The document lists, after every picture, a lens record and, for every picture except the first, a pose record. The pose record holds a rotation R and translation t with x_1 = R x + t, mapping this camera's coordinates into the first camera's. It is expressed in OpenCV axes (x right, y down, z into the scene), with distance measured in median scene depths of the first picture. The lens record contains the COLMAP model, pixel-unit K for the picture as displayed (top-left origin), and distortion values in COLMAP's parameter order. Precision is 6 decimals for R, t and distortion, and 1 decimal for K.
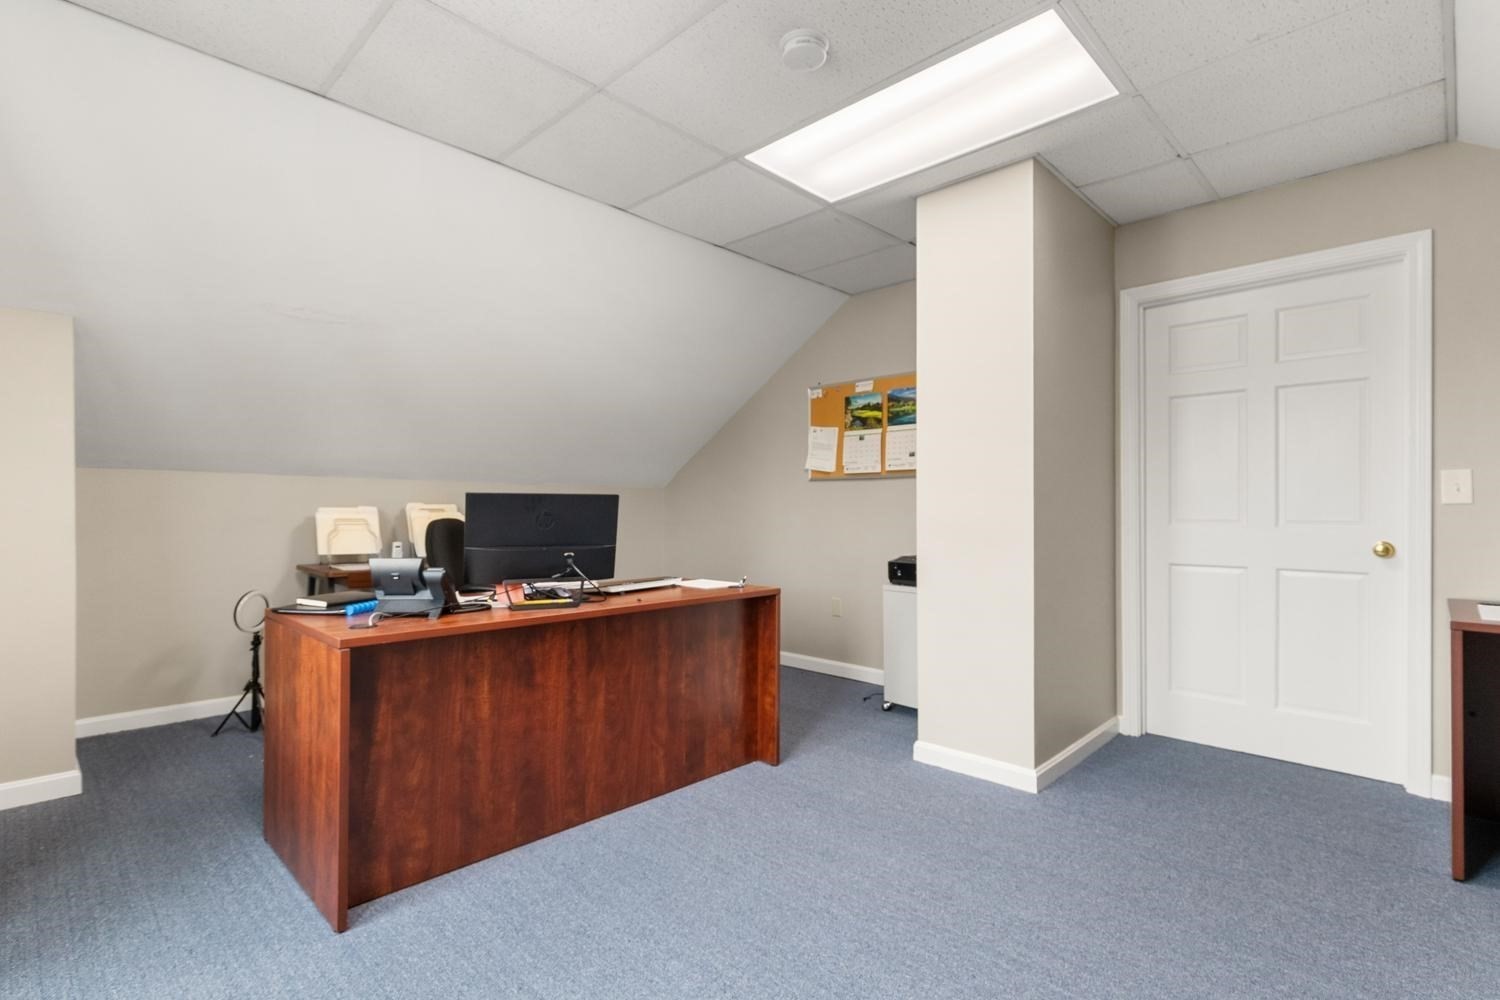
lens RADIAL K [[683.9, 0, 742.3], [0, 683.9, 506.4], [0, 0, 1]] dist [0.003040, -0.002863]
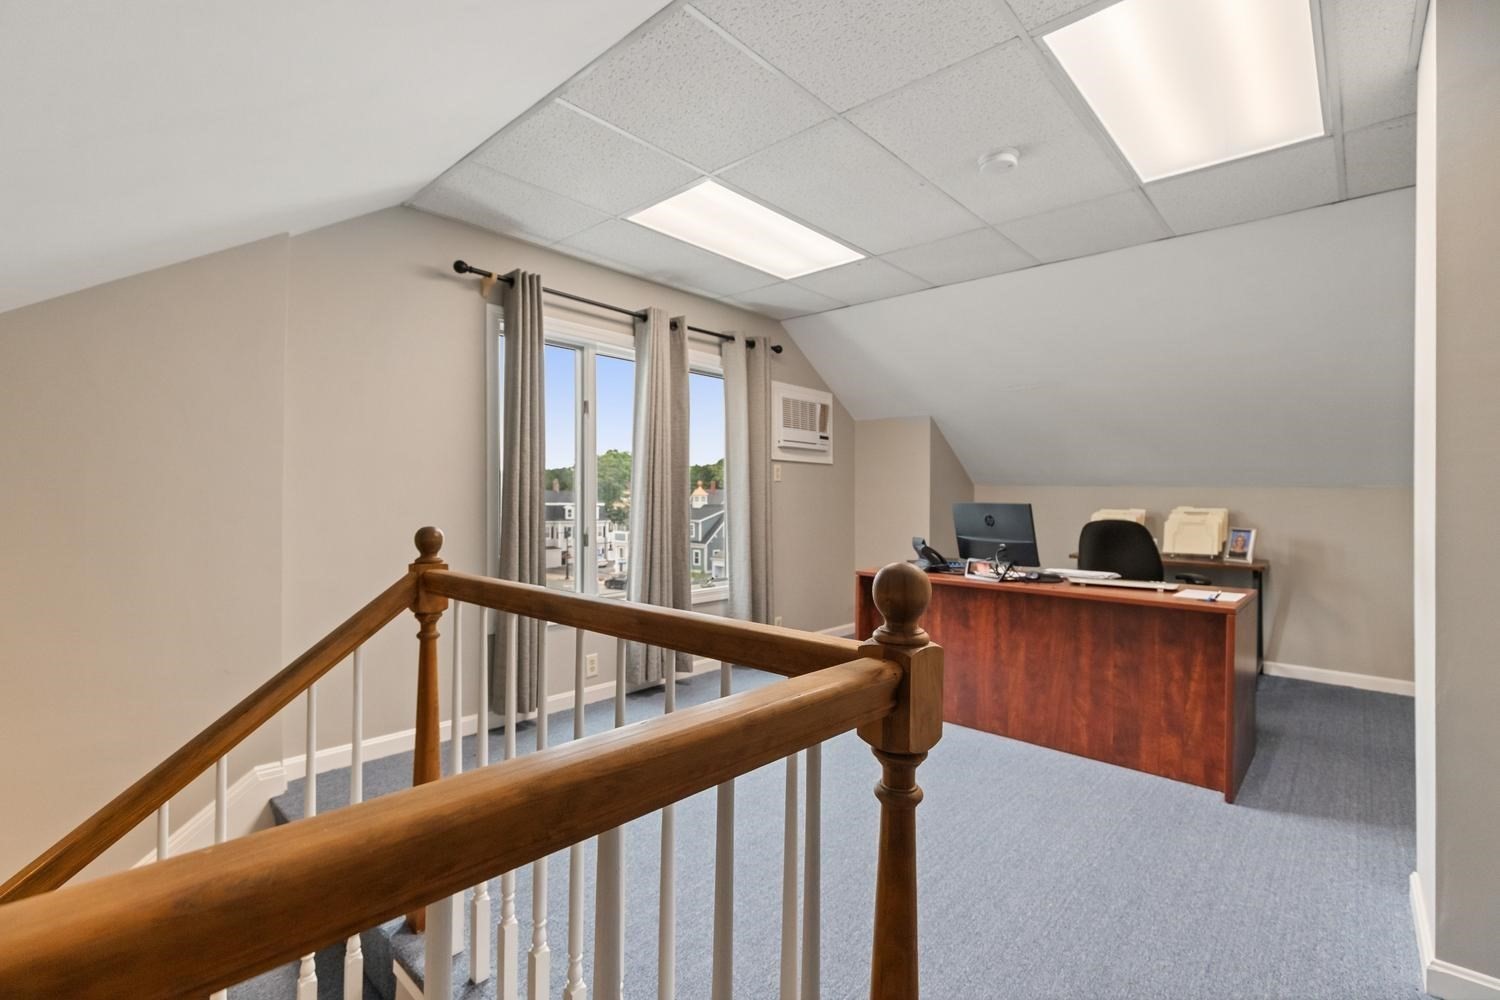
lens RADIAL K [[683.9, 0, 737.9], [0, 683.9, 503.1], [0, 0, 1]] dist [0.003040, -0.002863]
pose [[0.018331, 0.012691, -0.999751, 1.157158], [0.006378, 0.999898, 0.012809, -0.038091], [0.999812, -0.006611, 0.018248, 0.428372]]
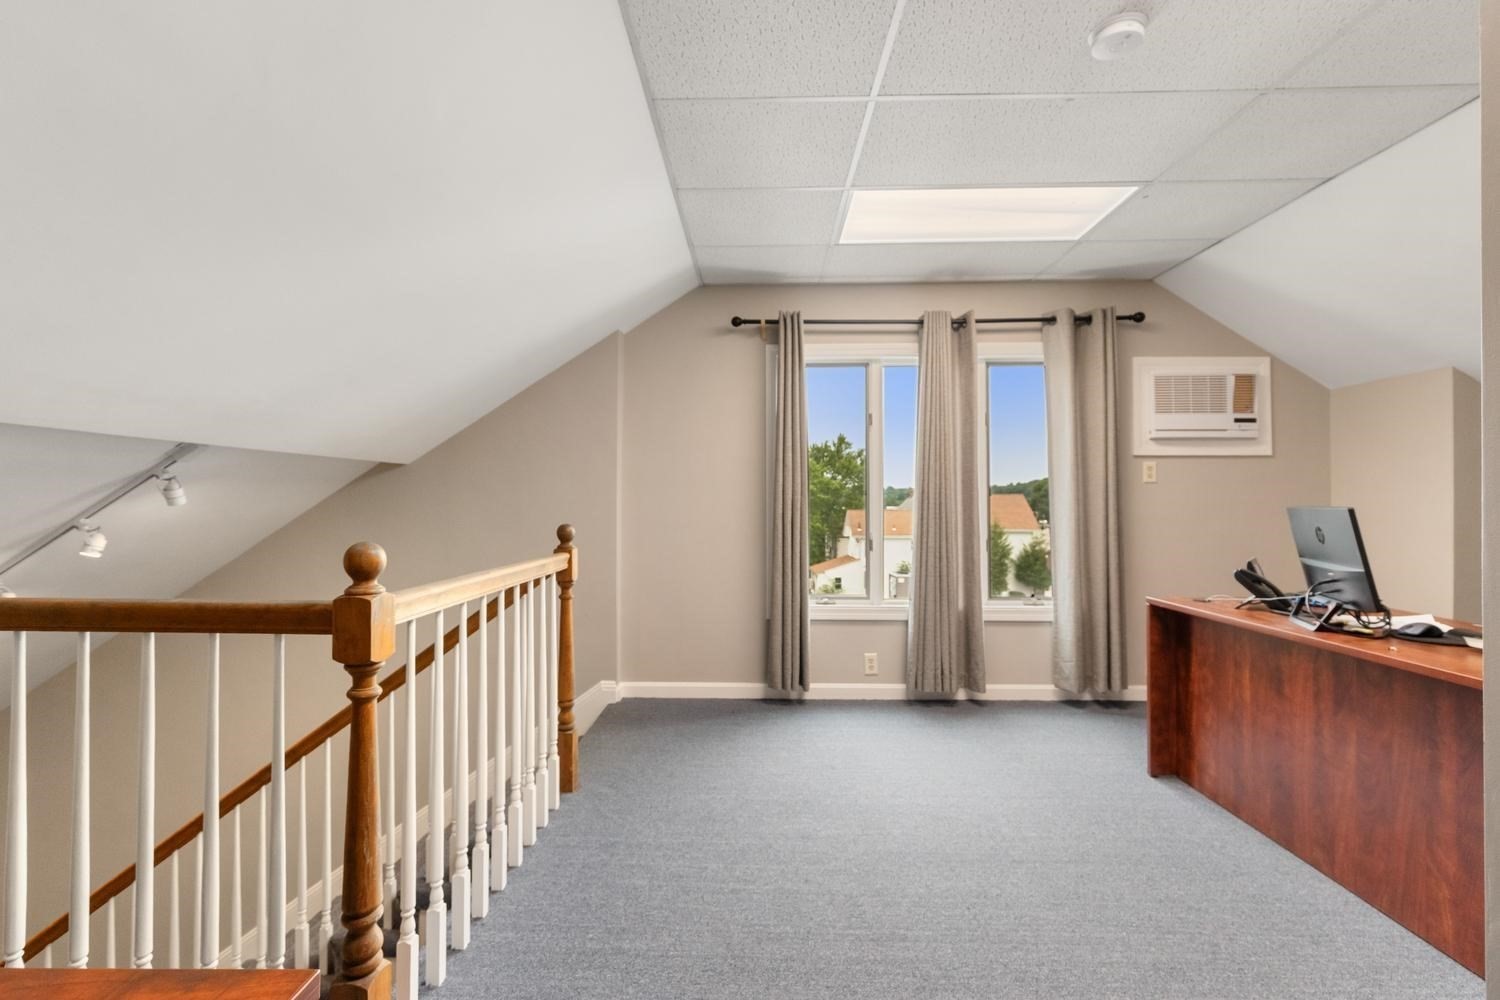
lens RADIAL K [[683.9, 0, 727.0], [0, 683.9, 505.1], [0, 0, 1]] dist [0.003040, -0.002863]
pose [[-0.747097, 0.005212, -0.664695, 0.936465], [0.013582, 0.999880, -0.007425, -0.023429], [0.664577, -0.014575, -0.747078, 1.149635]]
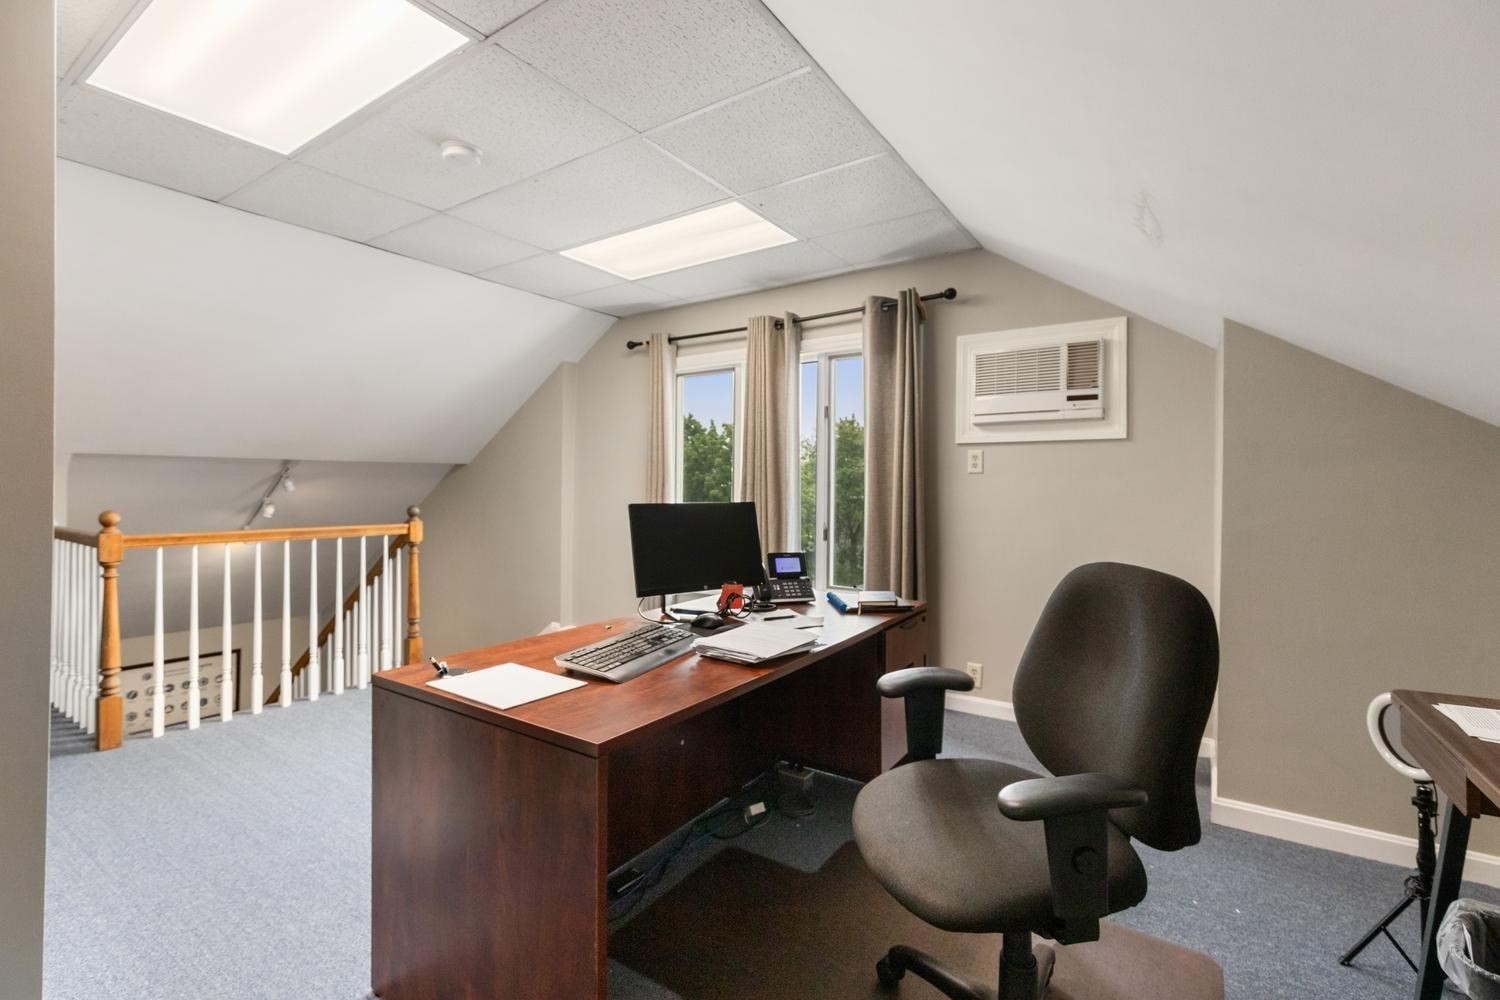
lens RADIAL K [[683.9, 0, 740.0], [0, 683.9, 489.0], [0, 0, 1]] dist [0.003040, -0.002863]
pose [[-0.989119, -0.000411, -0.147120, -0.207198], [0.001397, 0.999925, -0.012185, -0.024050], [0.147114, -0.012258, -0.989044, 1.997982]]
